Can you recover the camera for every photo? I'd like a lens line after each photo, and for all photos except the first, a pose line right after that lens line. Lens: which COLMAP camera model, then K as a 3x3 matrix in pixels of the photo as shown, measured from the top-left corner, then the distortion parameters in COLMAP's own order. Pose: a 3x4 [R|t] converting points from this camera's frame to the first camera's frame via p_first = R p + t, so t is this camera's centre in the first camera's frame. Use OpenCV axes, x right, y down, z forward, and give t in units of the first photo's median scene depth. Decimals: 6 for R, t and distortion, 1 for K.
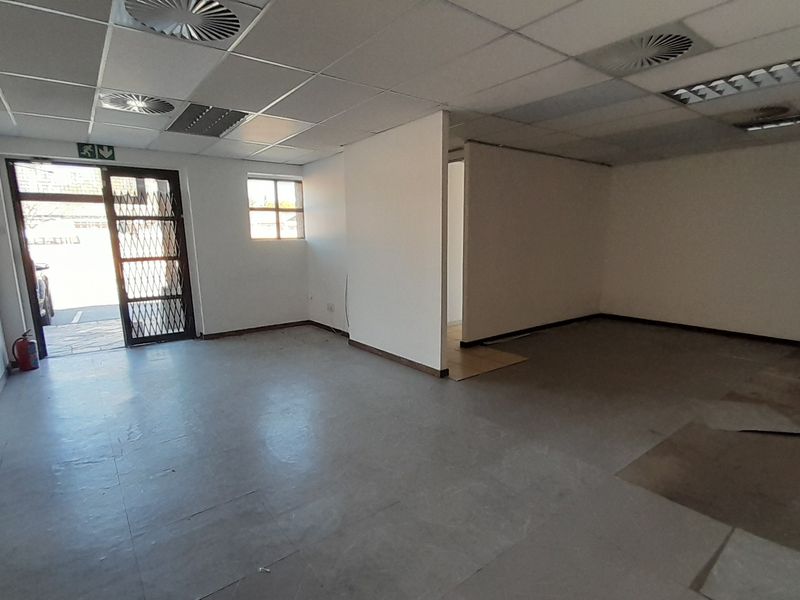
lens RADIAL K [[419.6, 0, 400.9], [0, 419.6, 313.1], [0, 0, 1]] dist [0.021552, -0.016020]
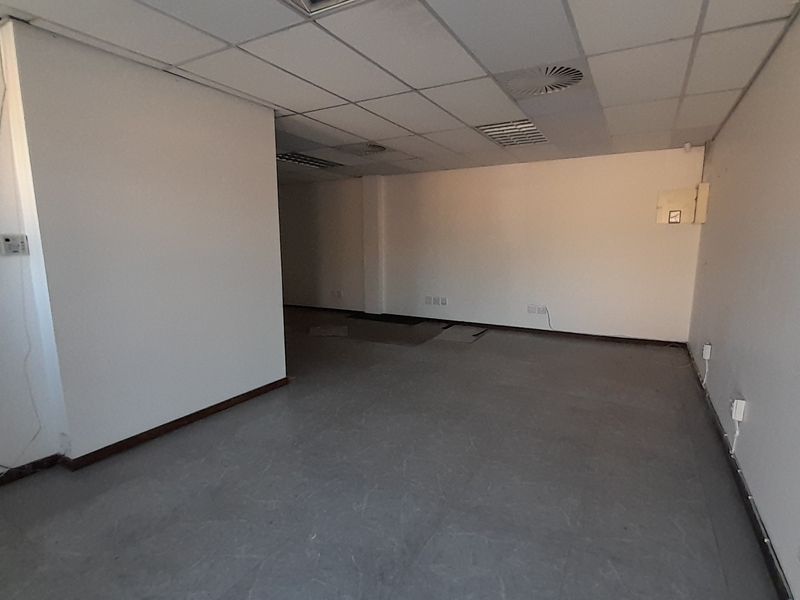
lens RADIAL K [[419.6, 0, 400.9], [0, 419.6, 313.1], [0, 0, 1]] dist [0.021552, -0.016020]
pose [[-0.385870, -0.146920, 0.910779, -0.801917], [0.171271, 0.958667, 0.227207, -0.165802], [-0.906516, 0.243663, -0.344758, 0.970717]]
